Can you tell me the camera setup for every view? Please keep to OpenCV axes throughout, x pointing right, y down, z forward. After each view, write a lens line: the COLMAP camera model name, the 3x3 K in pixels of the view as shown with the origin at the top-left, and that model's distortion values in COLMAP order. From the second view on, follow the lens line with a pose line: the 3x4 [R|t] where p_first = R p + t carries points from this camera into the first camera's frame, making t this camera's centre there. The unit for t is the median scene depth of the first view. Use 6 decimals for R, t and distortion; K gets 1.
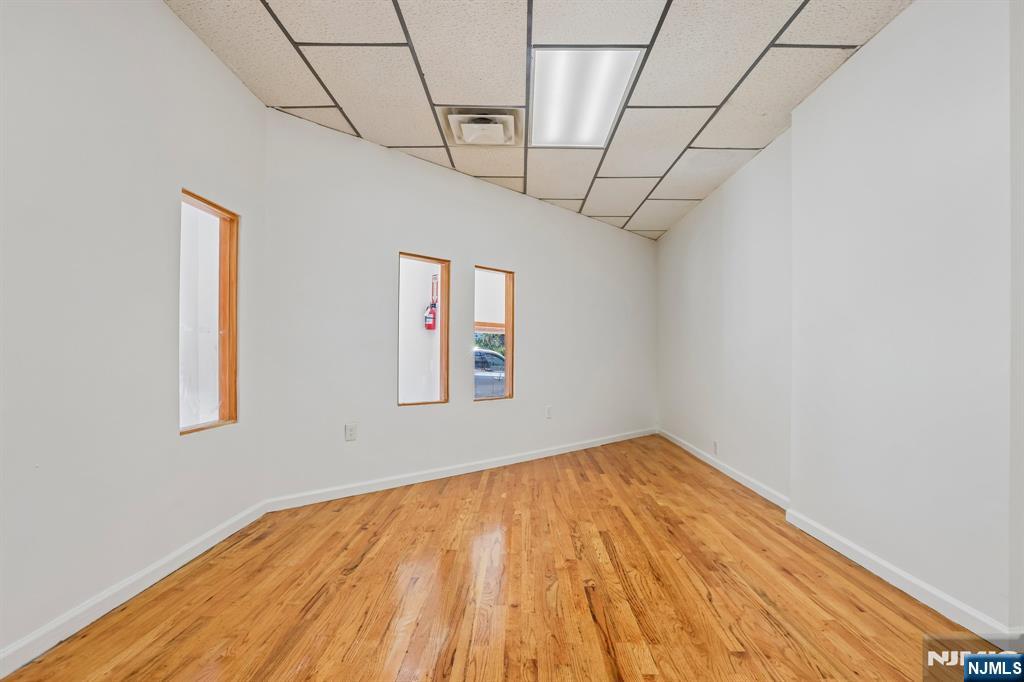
lens RADIAL K [[476.6, 0, 510.6], [0, 476.6, 356.2], [0, 0, 1]] dist [-0.059649, 0.026559]
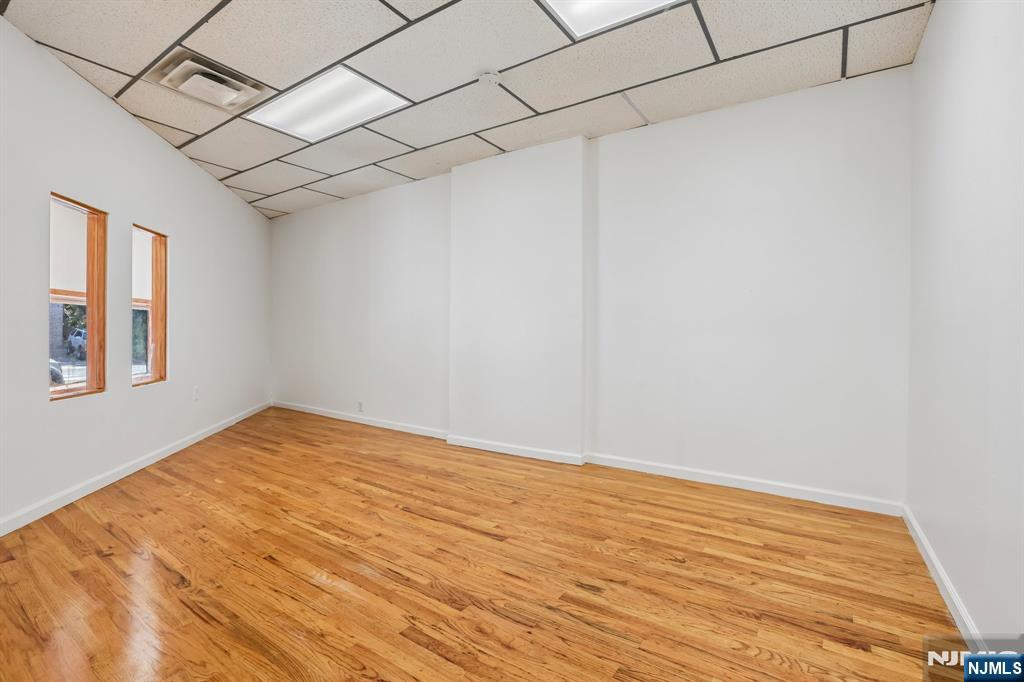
lens RADIAL K [[468.2, 0, 505.2], [0, 468.2, 342.5], [0, 0, 1]] dist [-0.058830, 0.023052]
pose [[0.551915, -0.023696, 0.833564, -0.532984], [-0.000281, 0.999591, 0.028602, -0.010378], [-0.833900, -0.016020, 0.551683, 0.031738]]
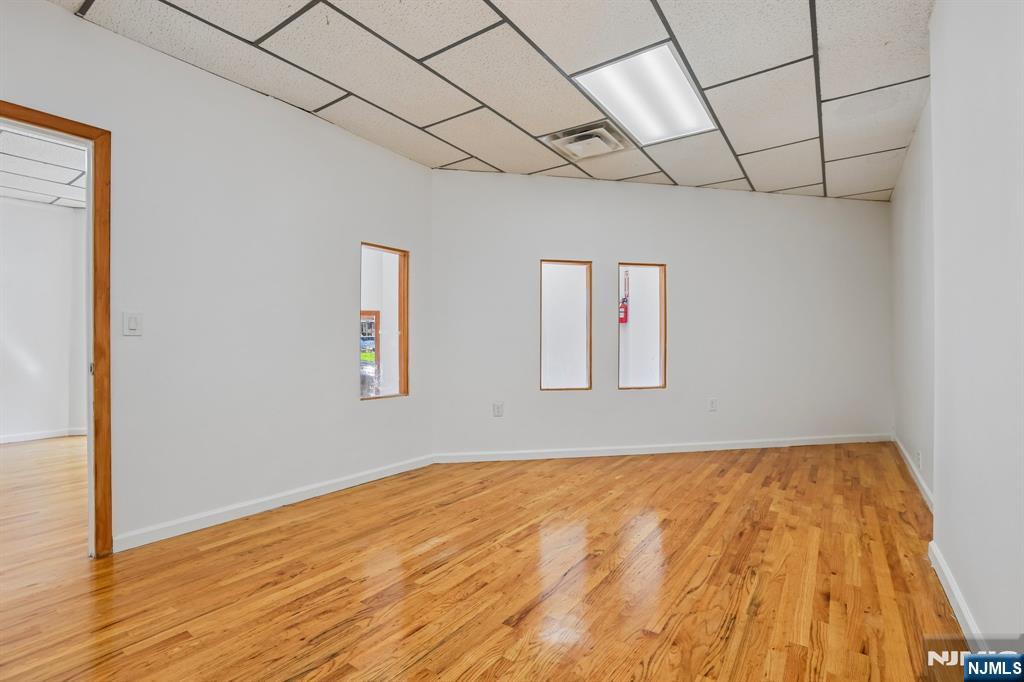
lens RADIAL K [[468.2, 0, 505.2], [0, 468.2, 342.5], [0, 0, 1]] dist [-0.058830, 0.023052]
pose [[0.825943, -0.017771, -0.563473, 0.436584], [0.009668, 0.999803, -0.017360, 0.006463], [0.563670, 0.008891, 0.825952, -0.013315]]
